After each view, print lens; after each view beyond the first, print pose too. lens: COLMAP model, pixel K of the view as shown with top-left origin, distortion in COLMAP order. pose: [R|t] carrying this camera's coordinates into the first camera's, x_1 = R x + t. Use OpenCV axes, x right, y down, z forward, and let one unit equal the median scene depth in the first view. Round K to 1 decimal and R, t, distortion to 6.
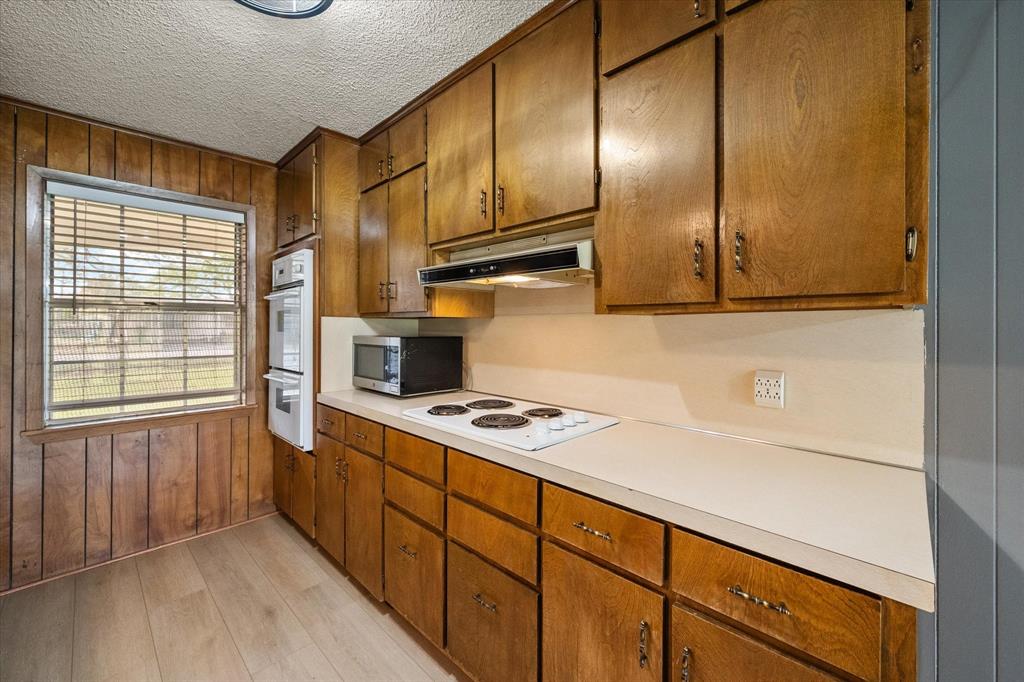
lens RADIAL K [[410.3, 0, 514.5], [0, 410.3, 325.2], [0, 0, 1]] dist [-0.000695, -0.000102]
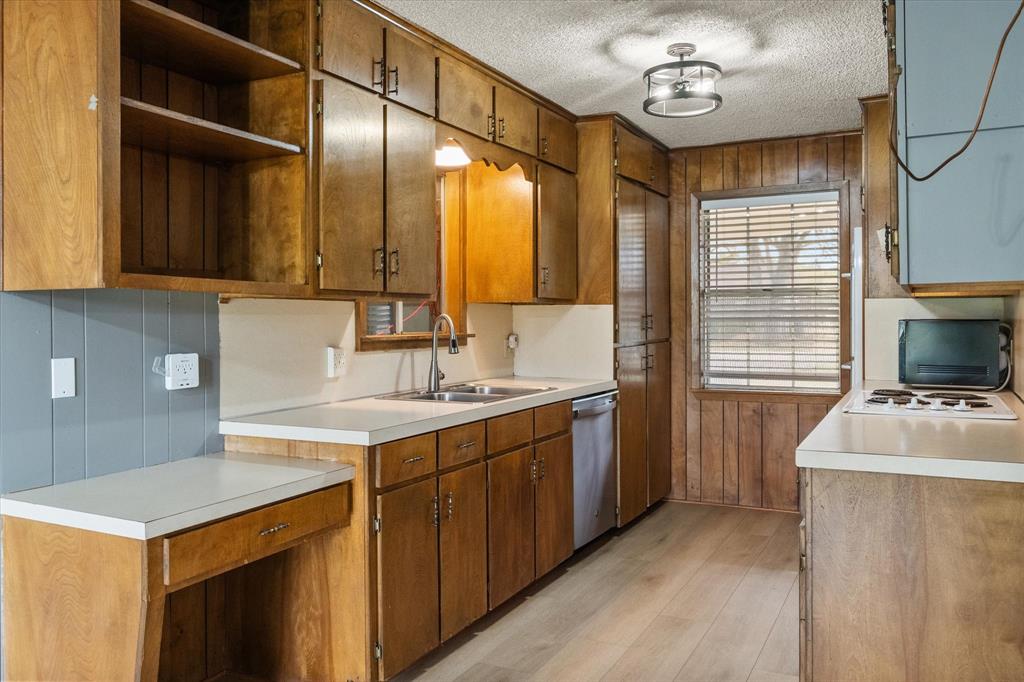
lens RADIAL K [[814.6, 0, 510.1], [0, 814.6, 321.1], [0, 0, 1]] dist [-0.004068, -0.005534]
pose [[0.288872, 0.002034, -0.957366, 1.051072], [0.009474, 0.999943, 0.004983, 0.013585], [0.957321, -0.010510, 0.288836, -0.308345]]
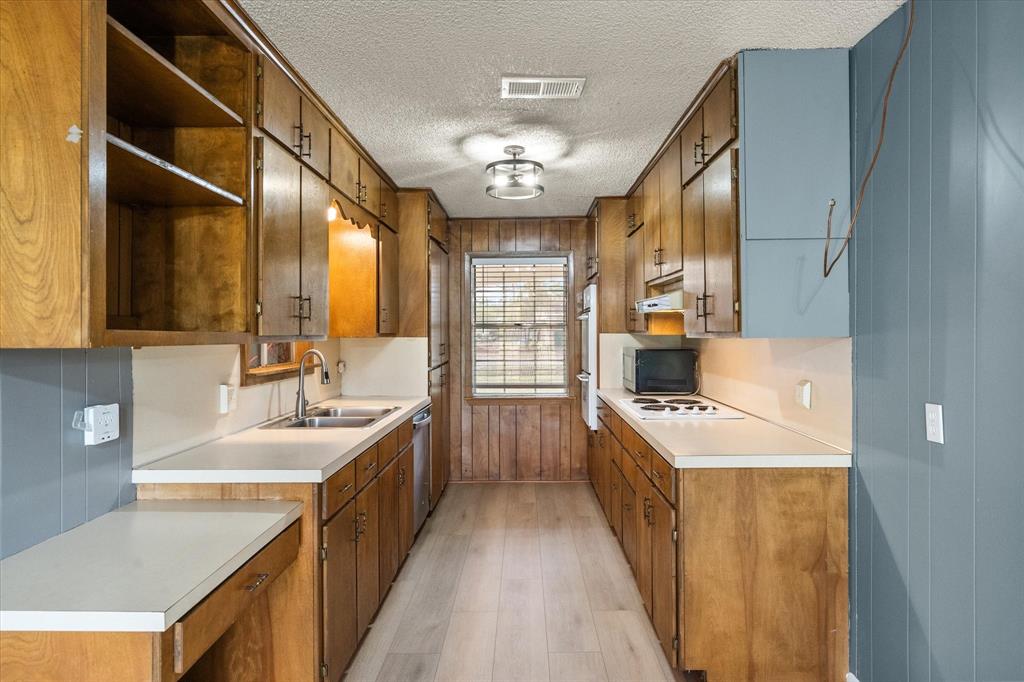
lens RADIAL K [[593.9, 0, 521.1], [0, 593.9, 330.4], [0, 0, 1]] dist [-0.003397, 0.000070]
pose [[0.686763, -0.005129, -0.726863, 0.780948], [0.008010, 0.999968, 0.000512, -0.033495], [0.726837, -0.006174, 0.686782, -0.550998]]
